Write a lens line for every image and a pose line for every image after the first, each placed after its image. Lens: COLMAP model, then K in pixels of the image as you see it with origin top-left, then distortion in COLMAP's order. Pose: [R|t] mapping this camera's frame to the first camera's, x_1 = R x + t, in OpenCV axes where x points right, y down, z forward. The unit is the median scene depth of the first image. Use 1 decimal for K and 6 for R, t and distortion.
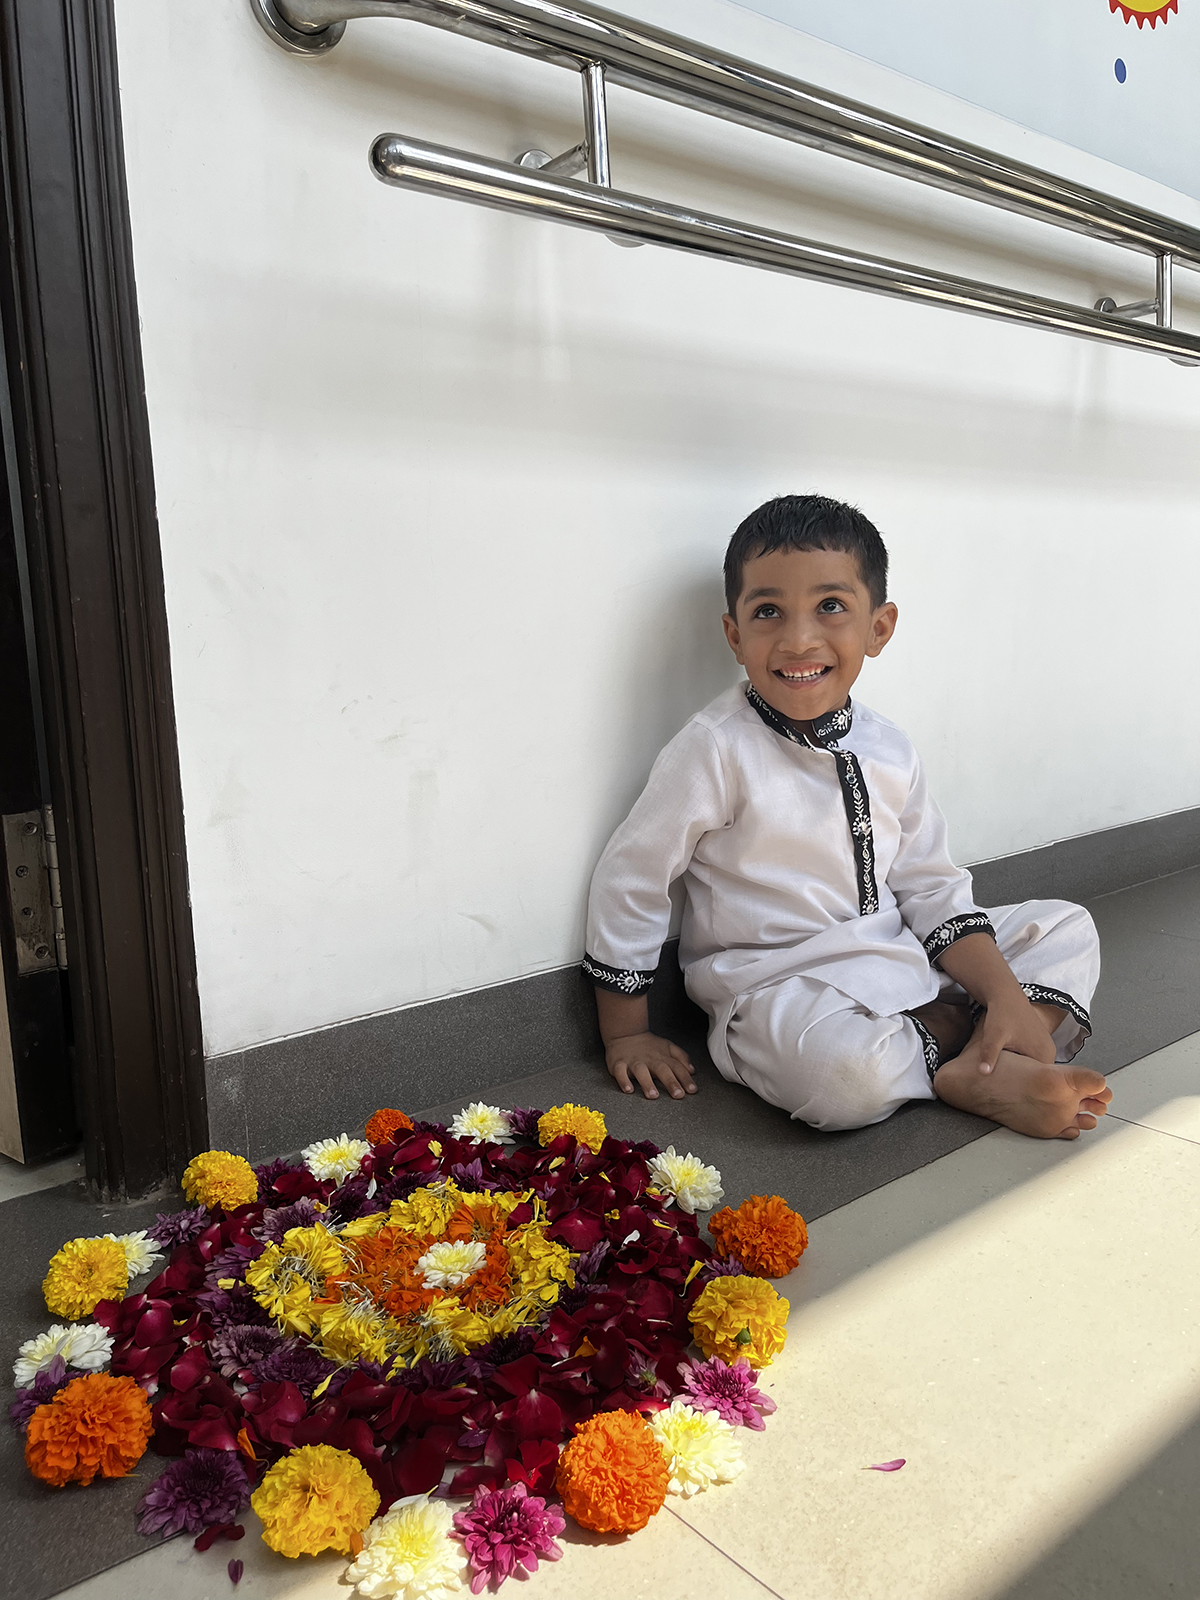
lens RADIAL K [[1201.3, 0, 599.0], [0, 1201.3, 808.8], [0, 0, 1]] dist [0.082835, -0.134386]
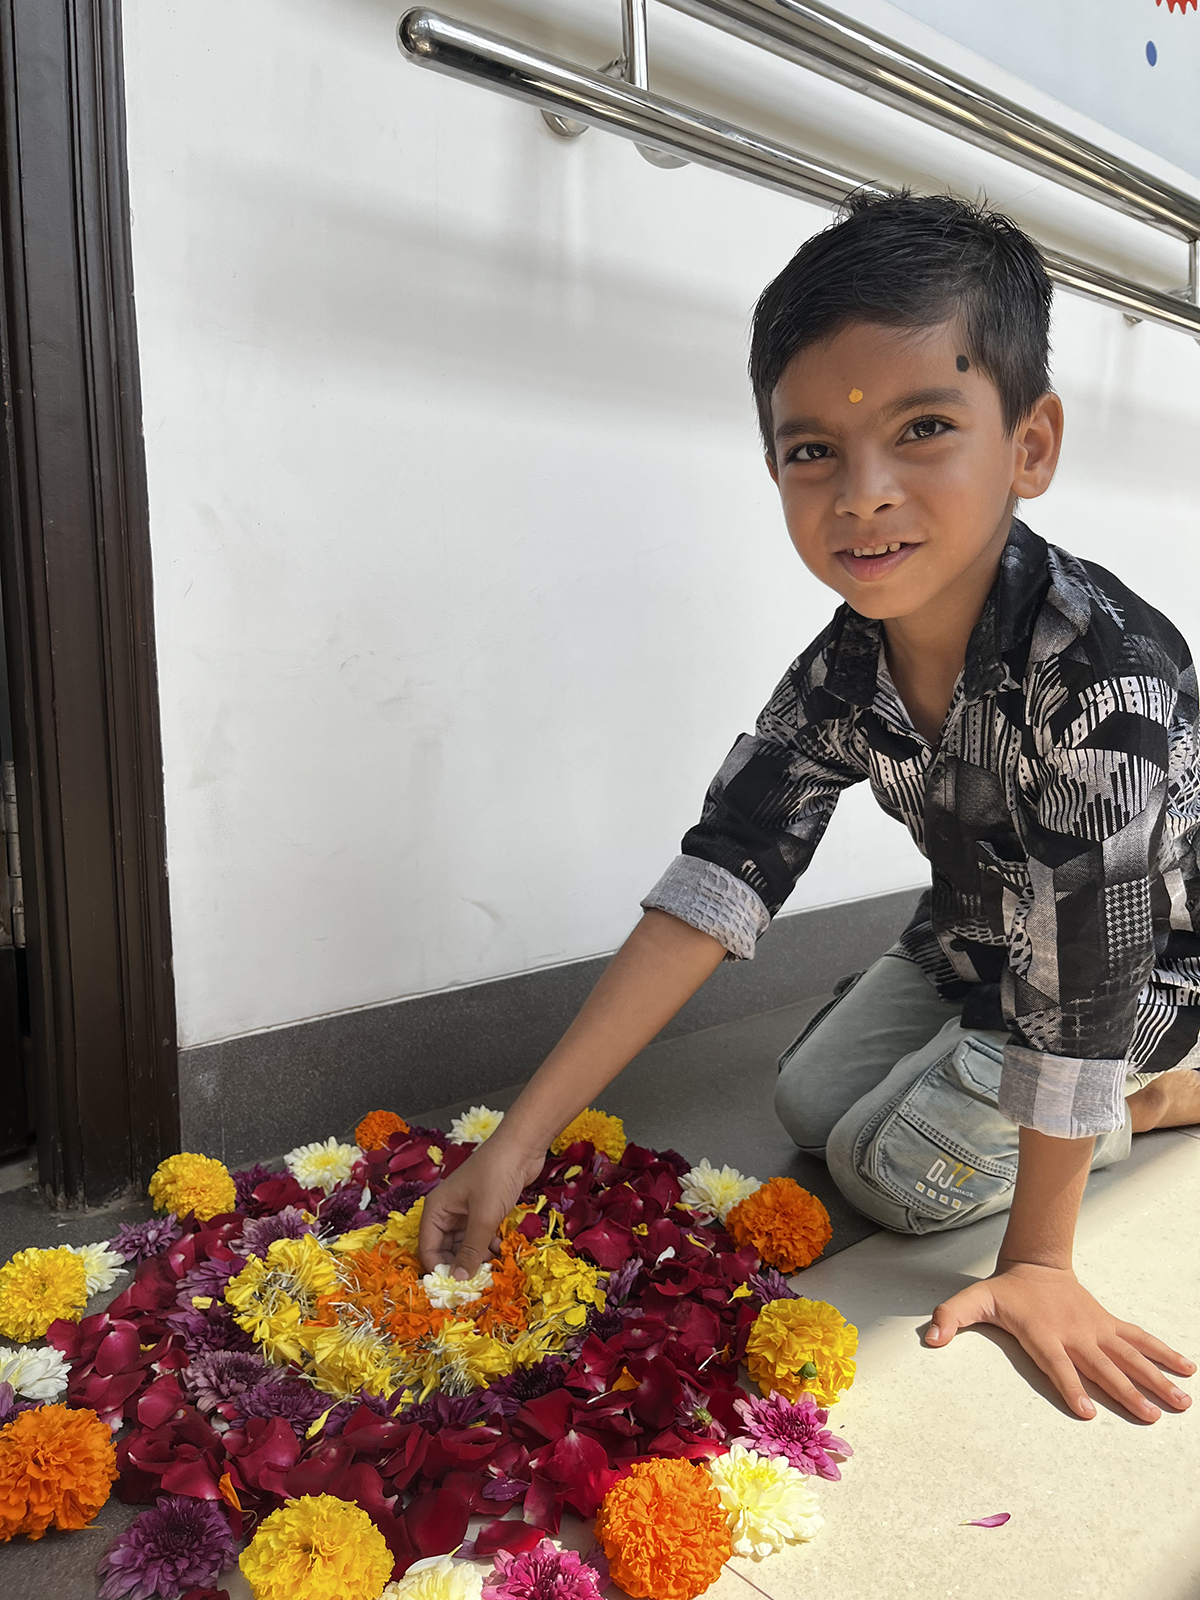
lens RADIAL K [[1217.6, 0, 600.0], [0, 1217.6, 800.0], [0, 0, 1]] dist [0.092012, -0.153405]
pose [[0.999498, 0.019800, 0.024721, -0.057445], [-0.019144, 0.999466, -0.026495, 0.056264], [-0.025233, 0.026009, 0.999343, 0.117515]]
